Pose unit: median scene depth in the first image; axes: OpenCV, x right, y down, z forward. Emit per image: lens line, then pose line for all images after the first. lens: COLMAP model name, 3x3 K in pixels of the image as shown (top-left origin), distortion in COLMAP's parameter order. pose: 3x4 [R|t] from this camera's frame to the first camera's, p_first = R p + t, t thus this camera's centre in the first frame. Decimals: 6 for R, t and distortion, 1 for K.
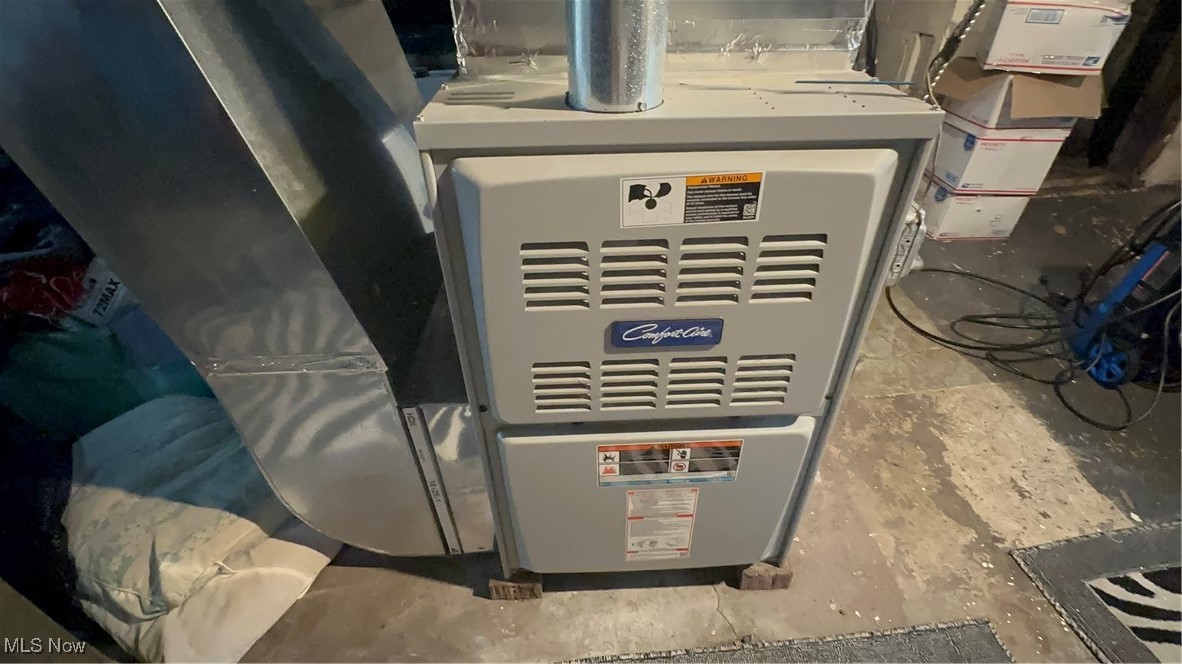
lens RADIAL K [[539.7, 0, 592.2], [0, 539.7, 332.6], [0, 0, 1]] dist [-0.003592, 0.001155]
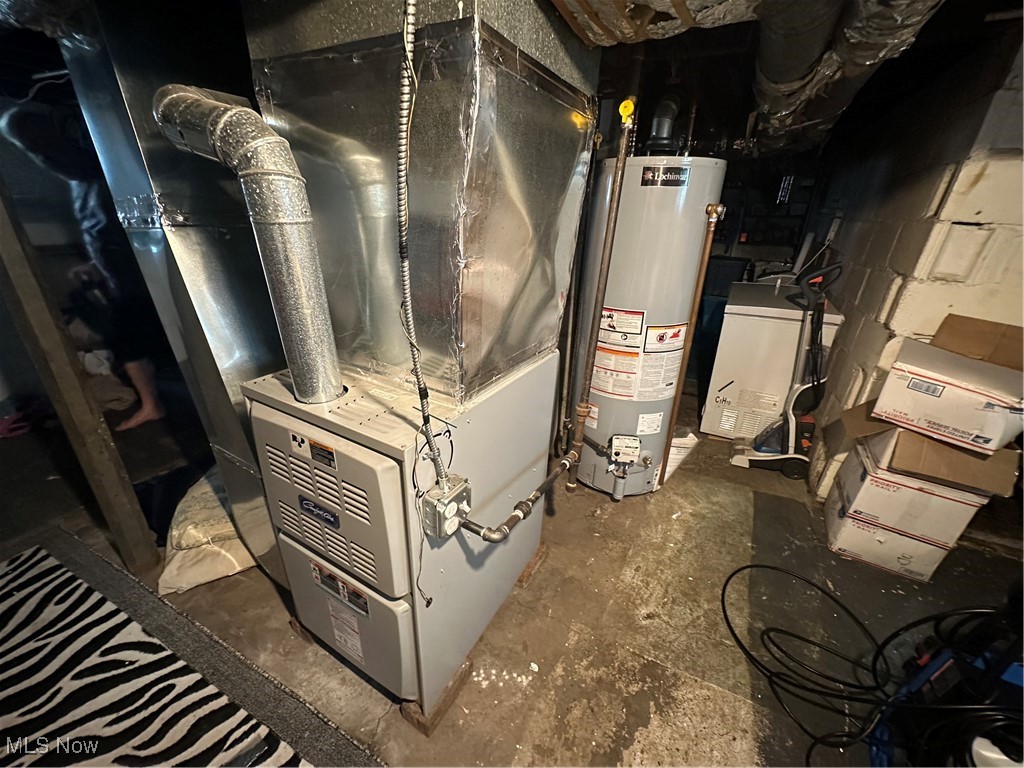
lens RADIAL K [[407.9, 0, 511.9], [0, 407.9, 383.9], [0, 0, 1]] dist [-0.000180, -0.000534]
pose [[0.848304, 0.252162, -0.465612, 0.533939], [-0.353956, 0.924041, -0.144444, -0.187305], [0.393821, 0.287339, 0.873122, -0.050518]]
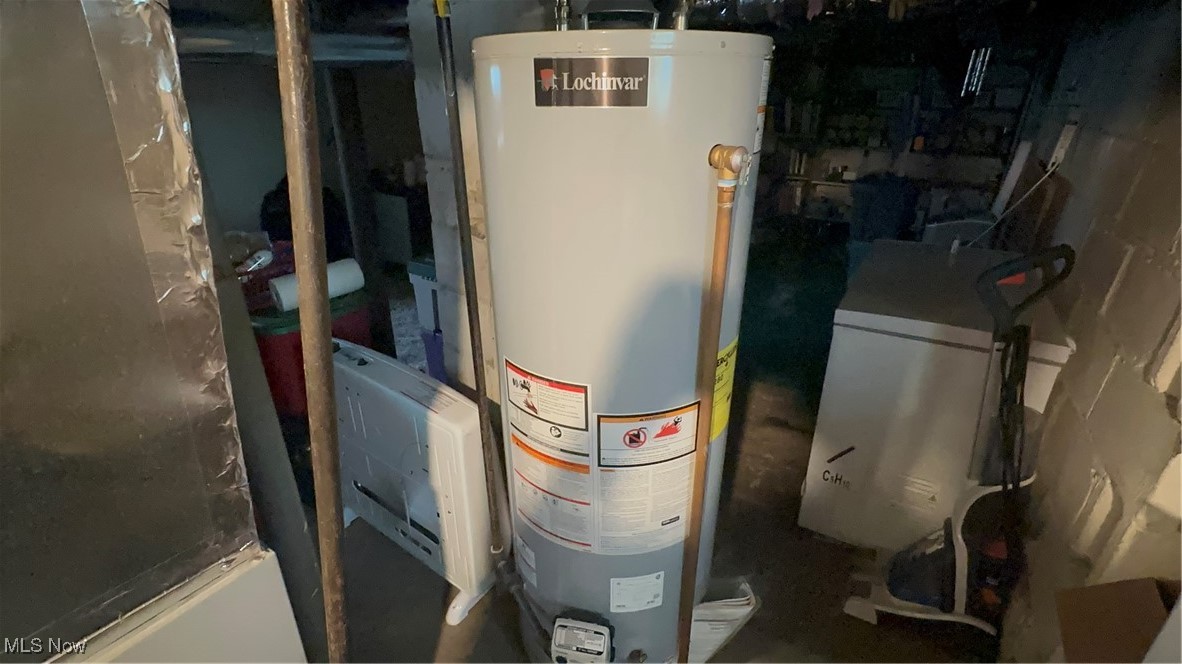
lens RADIAL K [[539.7, 0, 588.5], [0, 539.7, 329.9], [0, 0, 1]] dist [-0.003592, 0.001155]
pose [[0.814386, 0.262441, -0.517591, 0.584411], [-0.368051, 0.923154, -0.111018, -0.597880], [0.448680, 0.280912, 0.848395, 0.384974]]
